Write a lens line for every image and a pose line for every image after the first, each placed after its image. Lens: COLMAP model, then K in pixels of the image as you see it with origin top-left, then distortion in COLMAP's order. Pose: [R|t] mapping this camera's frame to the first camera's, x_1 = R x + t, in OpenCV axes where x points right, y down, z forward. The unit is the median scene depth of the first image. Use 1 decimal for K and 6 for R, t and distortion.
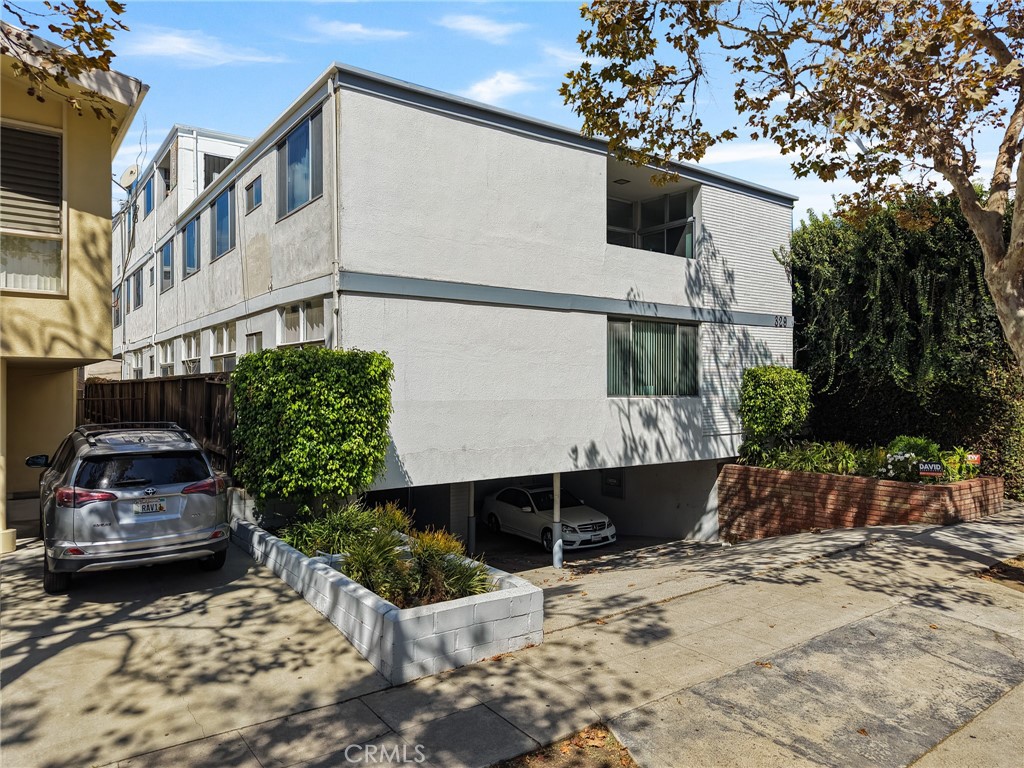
lens RADIAL K [[710.2, 0, 512.0], [0, 710.2, 384.0], [0, 0, 1]] dist [-0.034796, 0.000142]
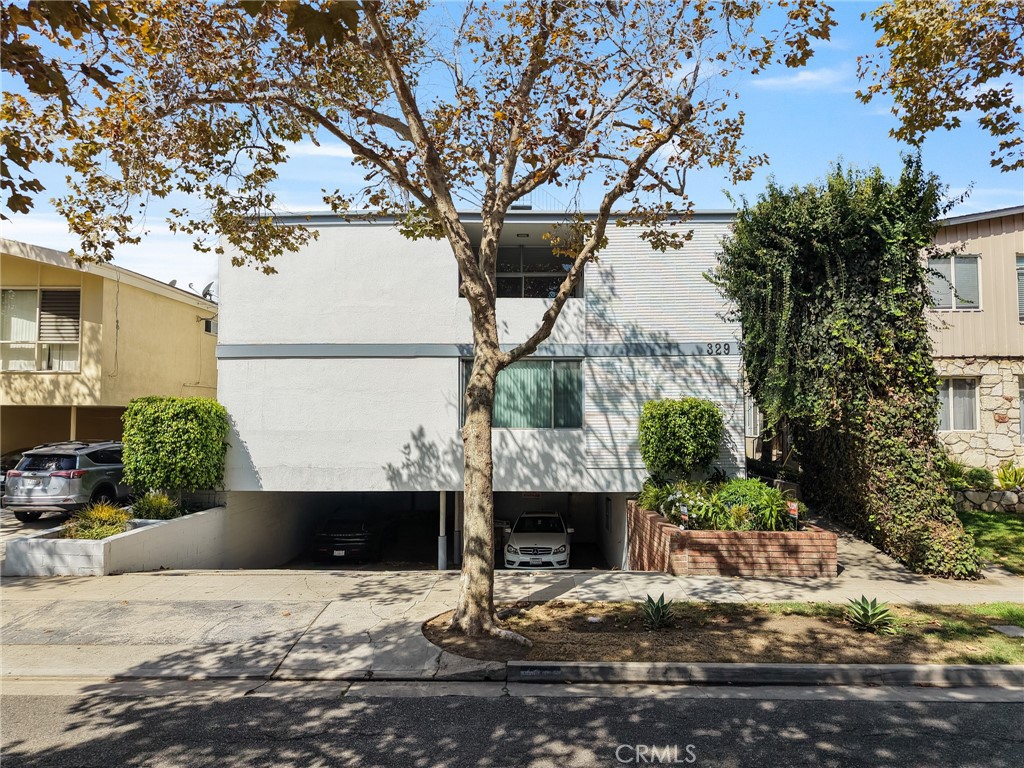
lens RADIAL K [[710.2, 0, 512.0], [0, 710.2, 384.0], [0, 0, 1]] dist [-0.034796, 0.000142]
pose [[0.814301, -0.032122, -0.579554, 0.888330], [0.014152, 0.999269, -0.035501, -0.011577], [0.580271, 0.020707, 0.814161, 0.092709]]
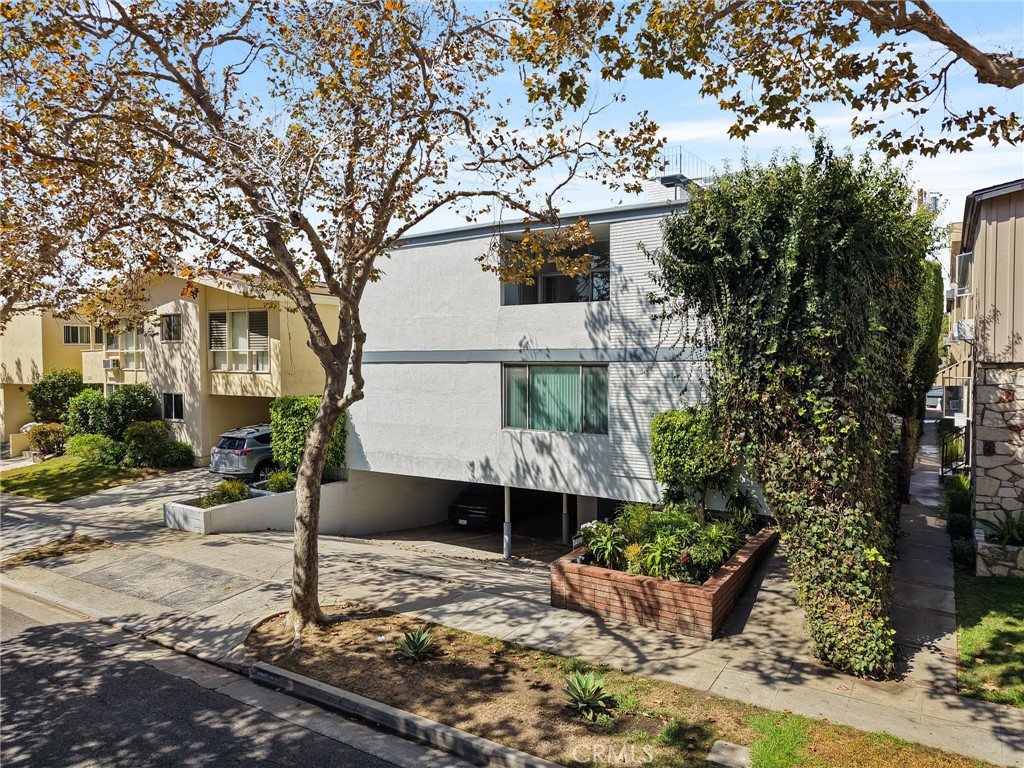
lens RADIAL K [[710.2, 0, 512.0], [0, 710.2, 384.0], [0, 0, 1]] dist [-0.034796, 0.000142]
pose [[0.384180, 0.033555, -0.922648, 1.308285], [0.028463, 0.998434, 0.048163, -0.119542], [0.922820, -0.044764, 0.382623, 0.526101]]
